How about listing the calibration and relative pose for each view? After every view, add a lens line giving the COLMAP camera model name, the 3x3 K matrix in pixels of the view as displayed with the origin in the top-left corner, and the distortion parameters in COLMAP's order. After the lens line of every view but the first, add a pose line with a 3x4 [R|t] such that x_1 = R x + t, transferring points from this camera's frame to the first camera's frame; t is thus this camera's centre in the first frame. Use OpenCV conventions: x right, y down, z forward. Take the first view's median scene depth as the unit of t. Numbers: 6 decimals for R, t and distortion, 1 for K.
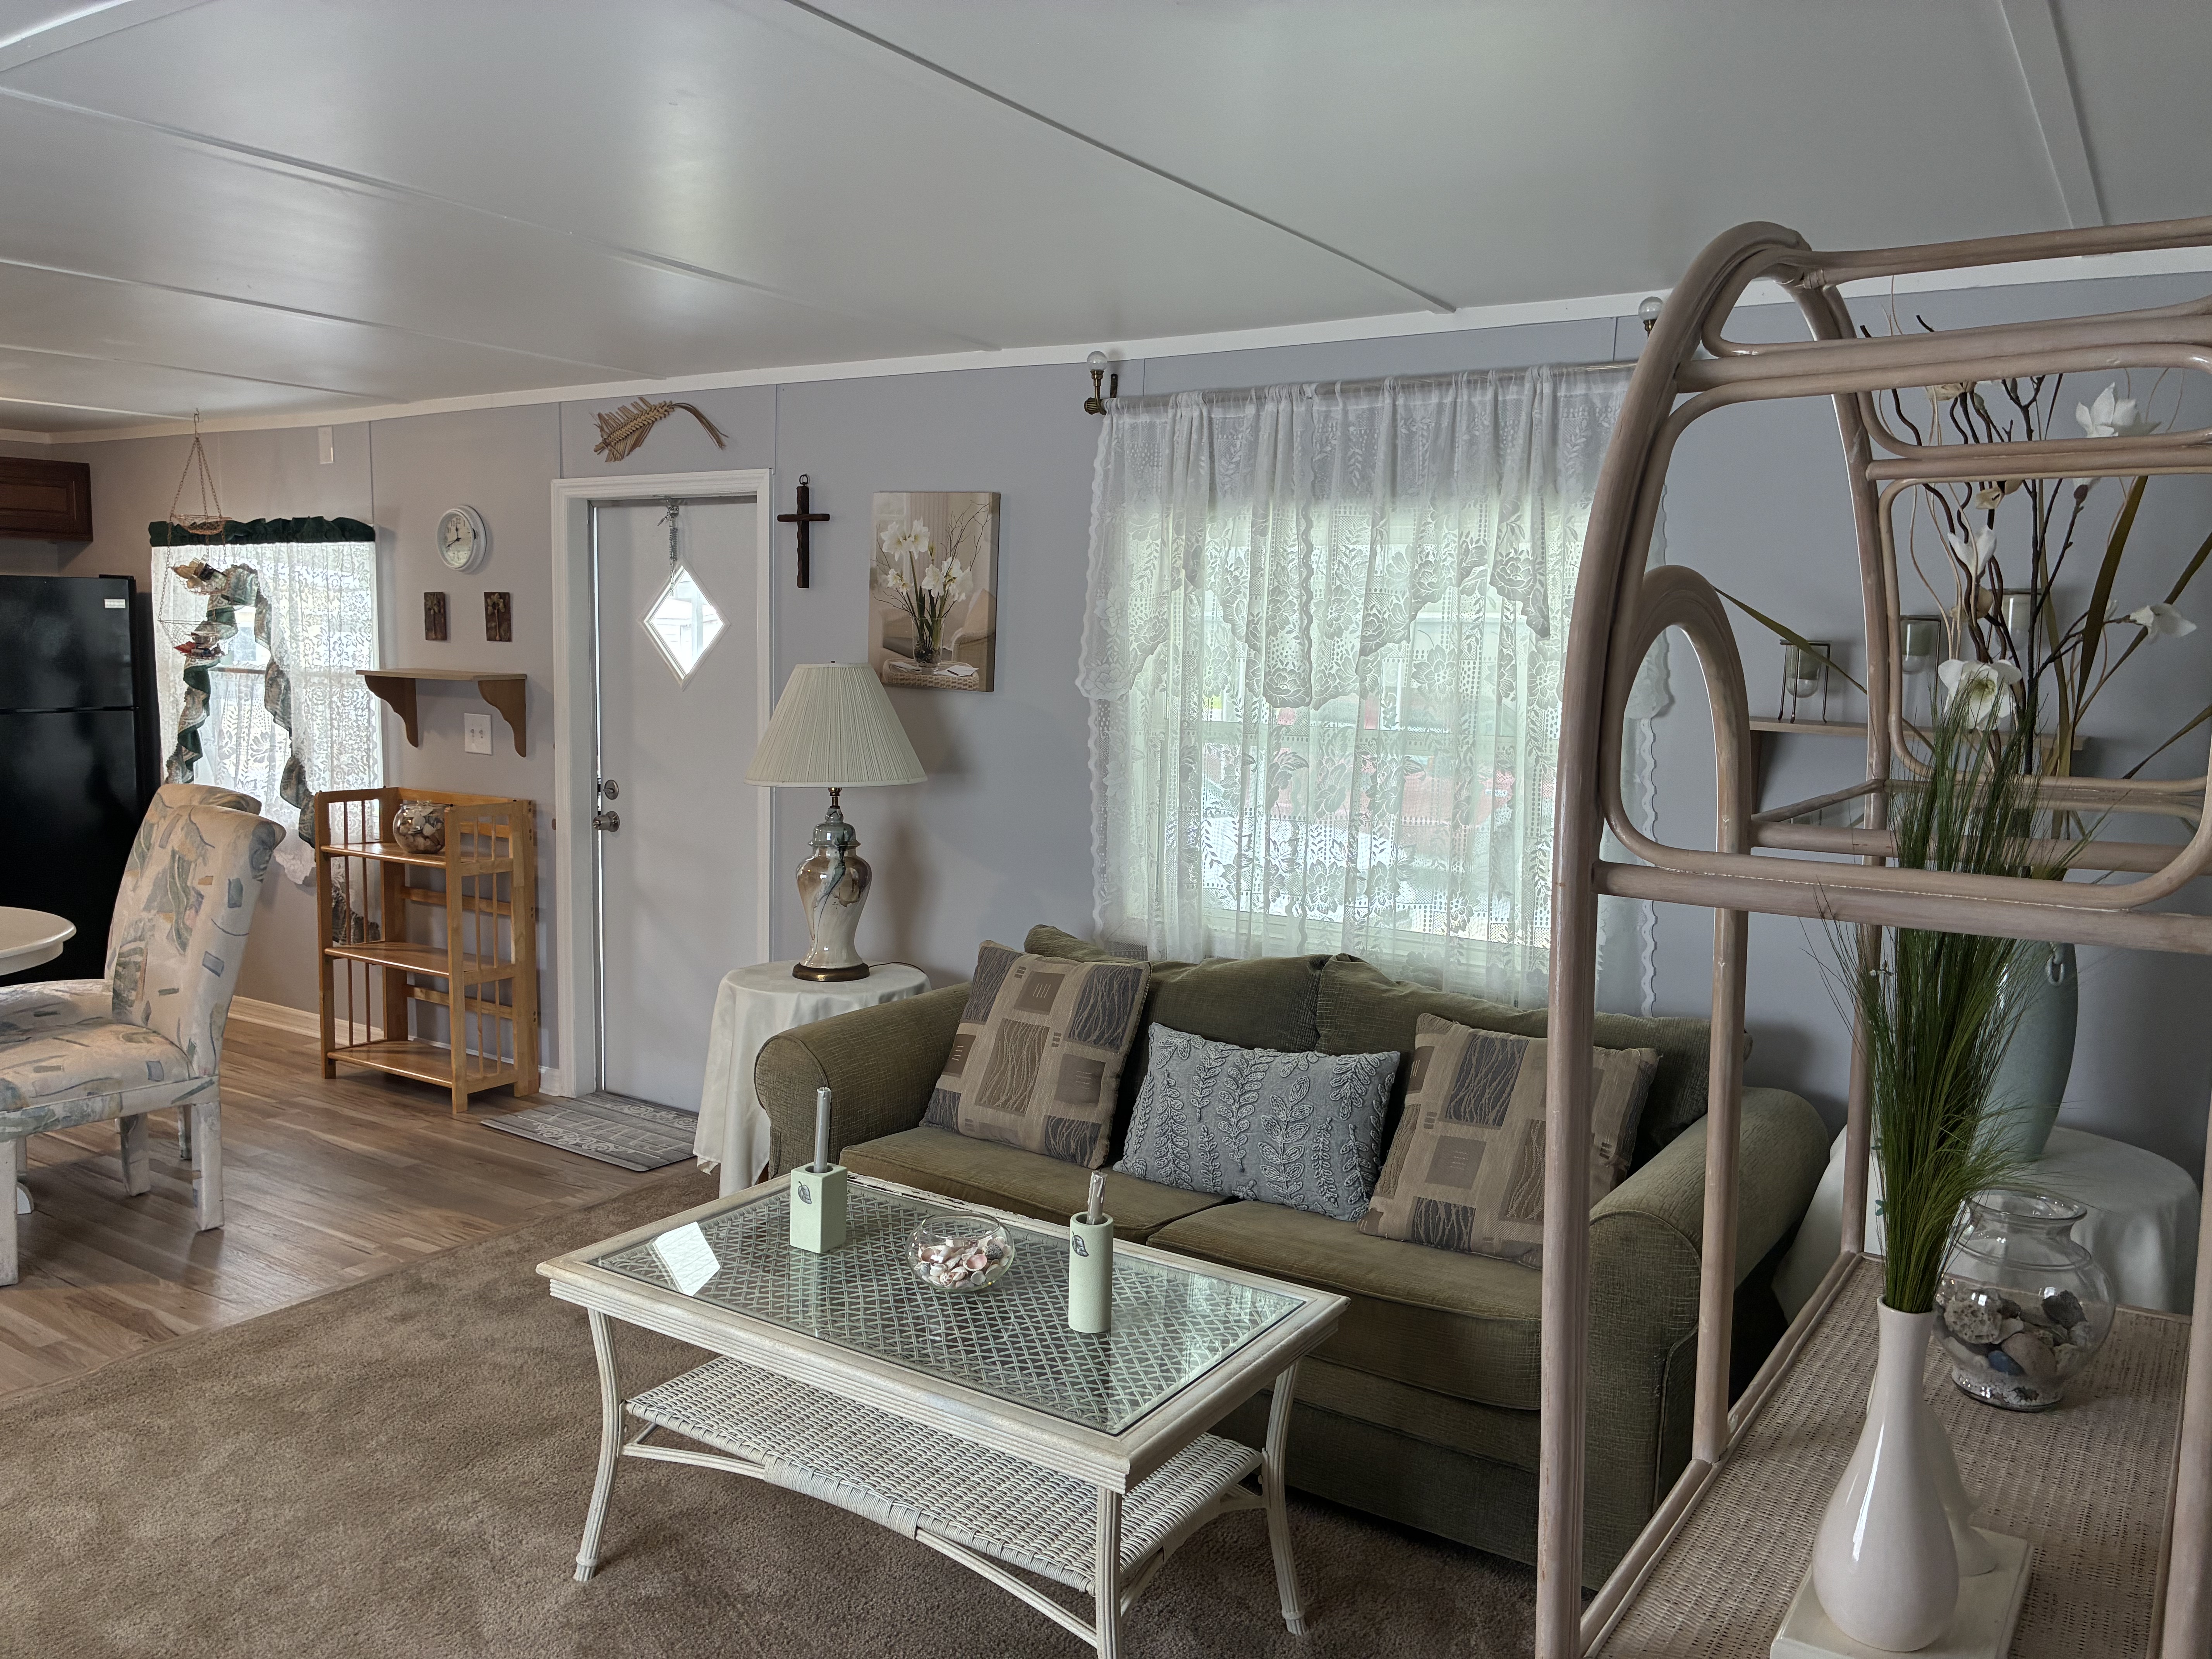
lens RADIAL K [[1695.7, 0, 1106.0], [0, 1695.7, 829.5], [0, 0, 1]] dist [0.043611, 0.001696]
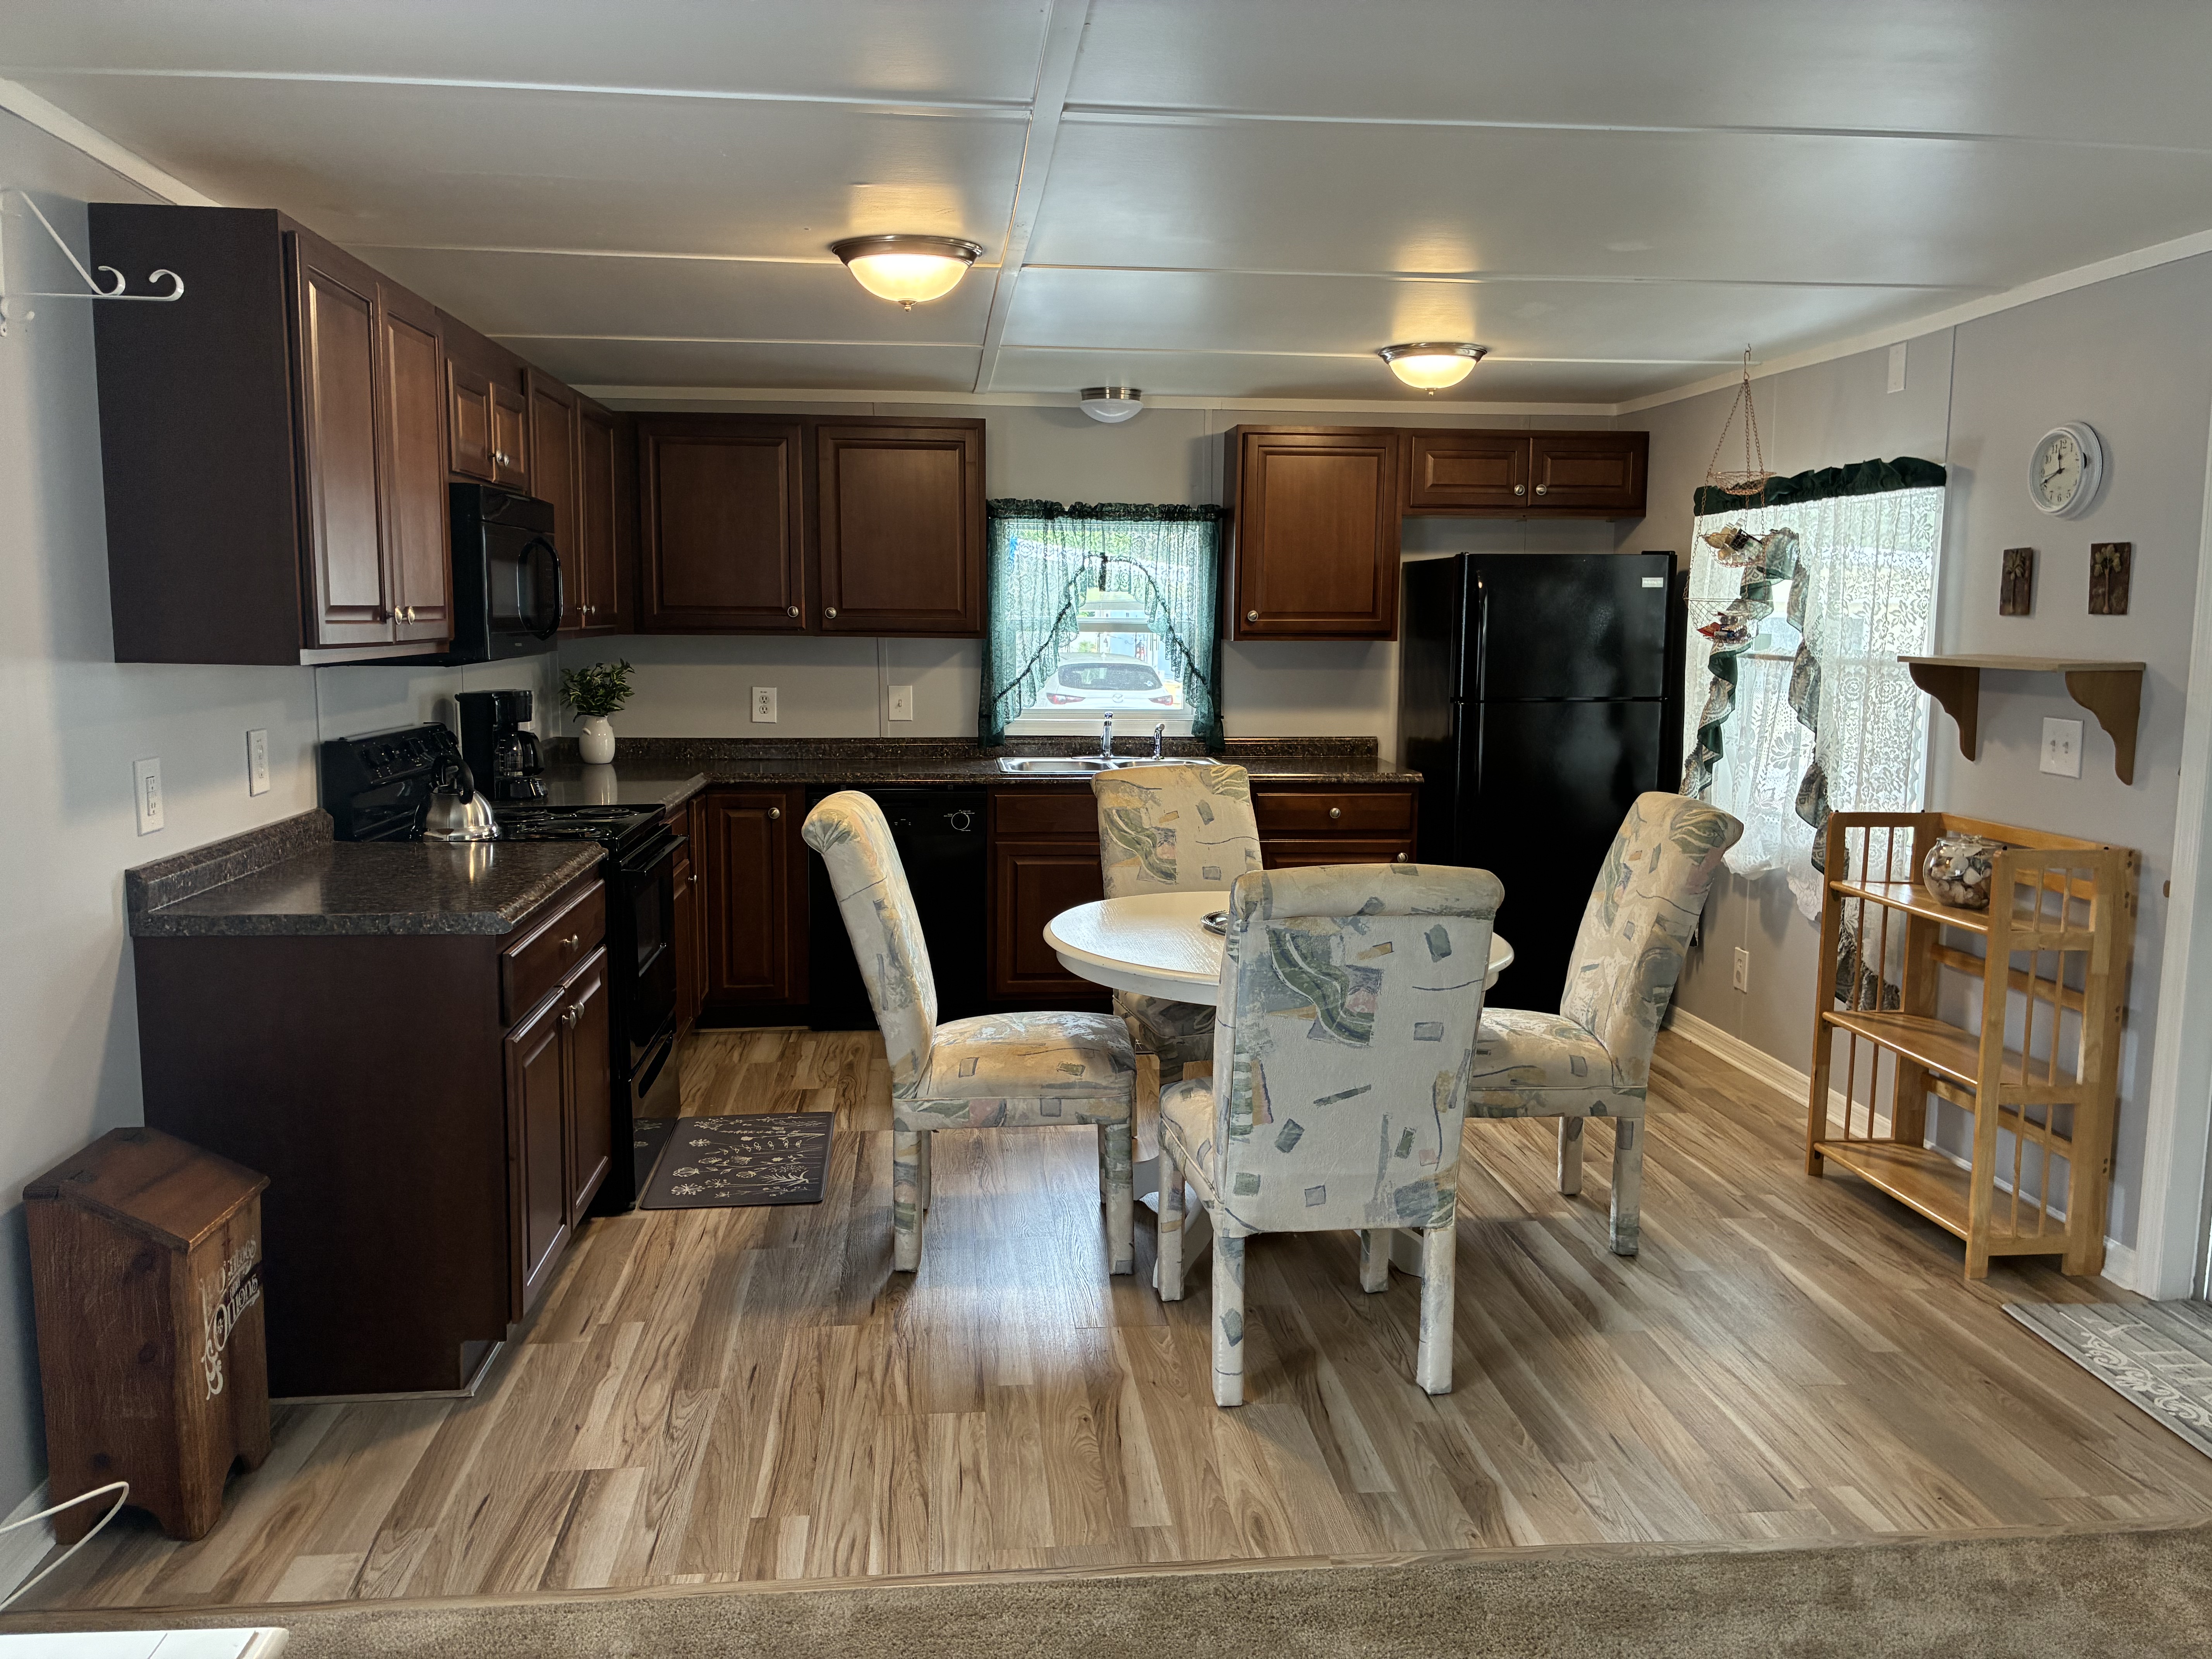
lens RADIAL K [[1668.9, 0, 1064.3], [0, 1668.9, 815.4], [0, 0, 1]] dist [0.059951, -0.086253]
pose [[0.613581, 0.082099, -0.785352, -0.071062], [-0.083880, 0.995730, 0.038558, -0.020108], [0.785164, 0.042217, 0.617847, 0.244792]]
